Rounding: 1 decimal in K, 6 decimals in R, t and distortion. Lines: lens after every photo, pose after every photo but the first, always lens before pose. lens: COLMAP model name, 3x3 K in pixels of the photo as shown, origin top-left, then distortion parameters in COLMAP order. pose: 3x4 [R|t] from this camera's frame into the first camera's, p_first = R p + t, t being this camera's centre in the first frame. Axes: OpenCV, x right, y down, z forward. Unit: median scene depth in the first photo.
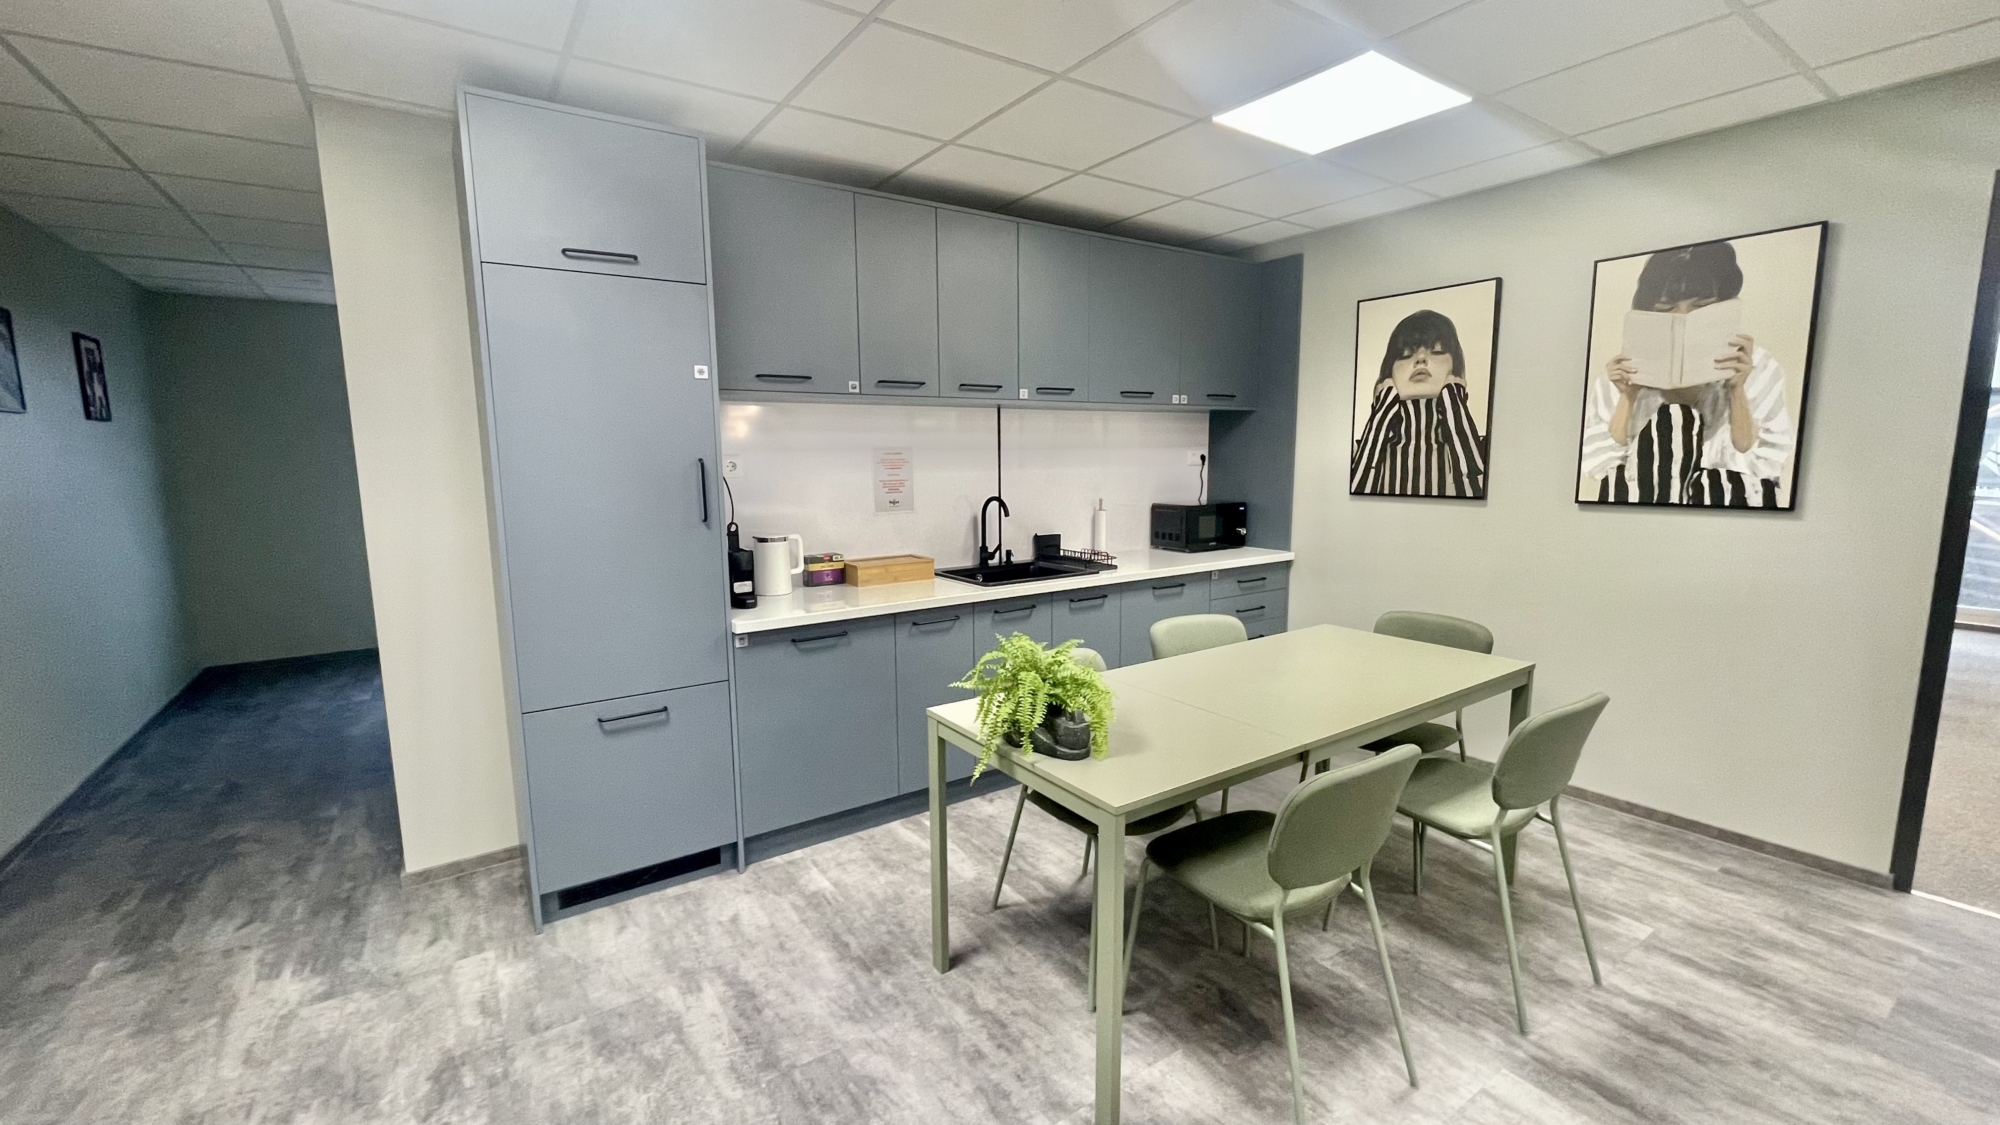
lens RADIAL K [[804.5, 0, 989.2], [0, 804.5, 566.1], [0, 0, 1]] dist [-0.002648, 0.000177]
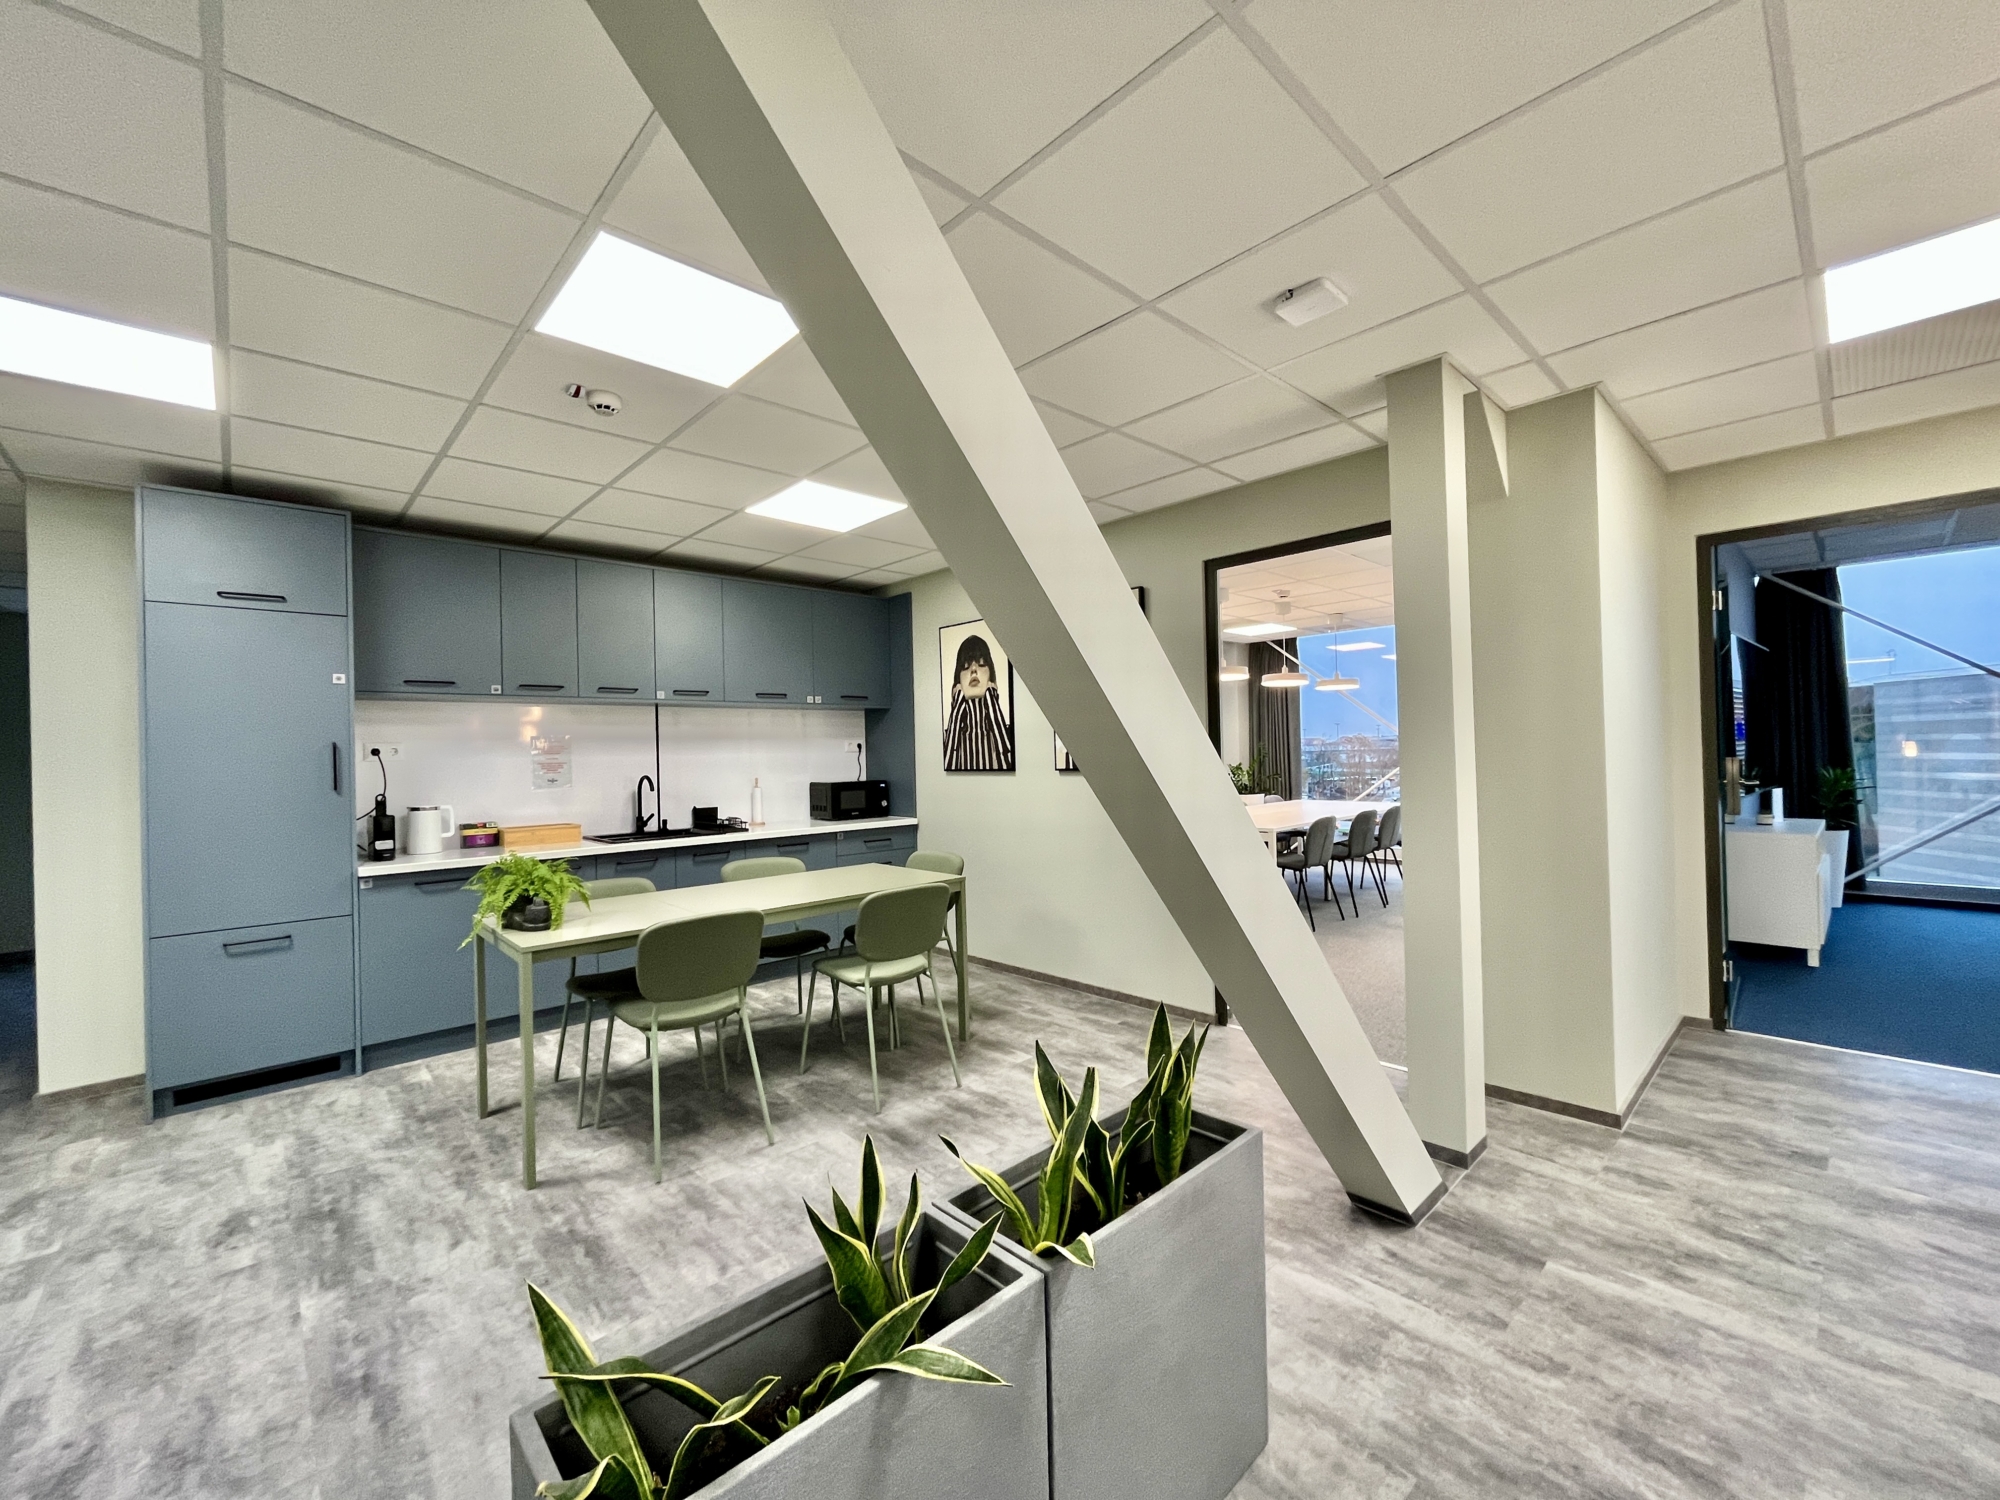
lens RADIAL K [[809.0, 0, 998.7], [0, 809.0, 752.7], [0, 0, 1]] dist [-0.002704, 0.000367]
pose [[0.988579, -0.012236, 0.150204, 0.457531], [0.034004, 0.989106, -0.143226, 0.097364], [-0.146815, 0.146698, 0.978225, -0.403309]]
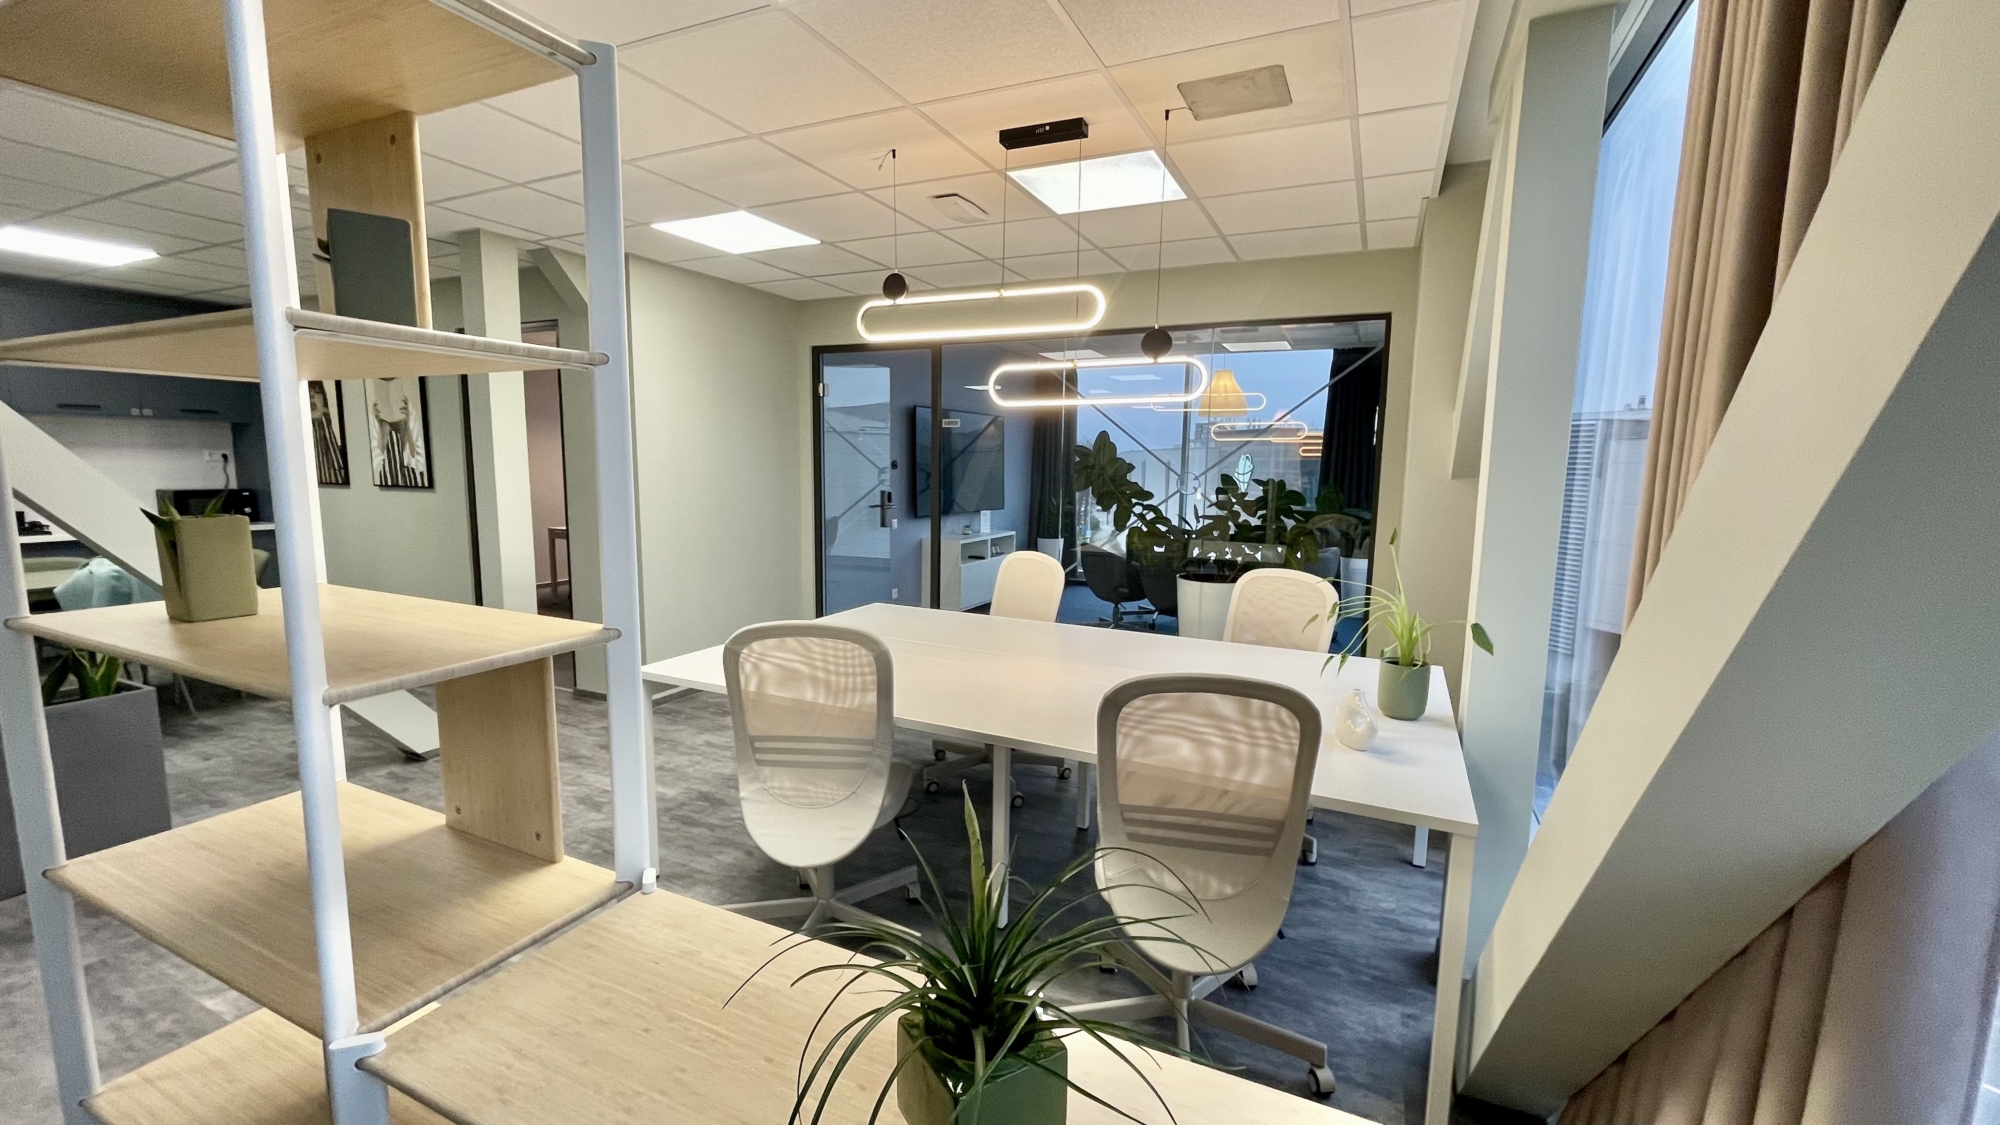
lens RADIAL K [[804.5, 0, 1008.9], [0, 804.5, 563.7], [0, 0, 1]] dist [-0.002648, 0.000177]
pose [[0.869379, -0.025603, 0.493482, 1.161402], [0.038817, 0.999109, -0.016549, 0.184119], [-0.492618, 0.033543, 0.869599, -1.268823]]
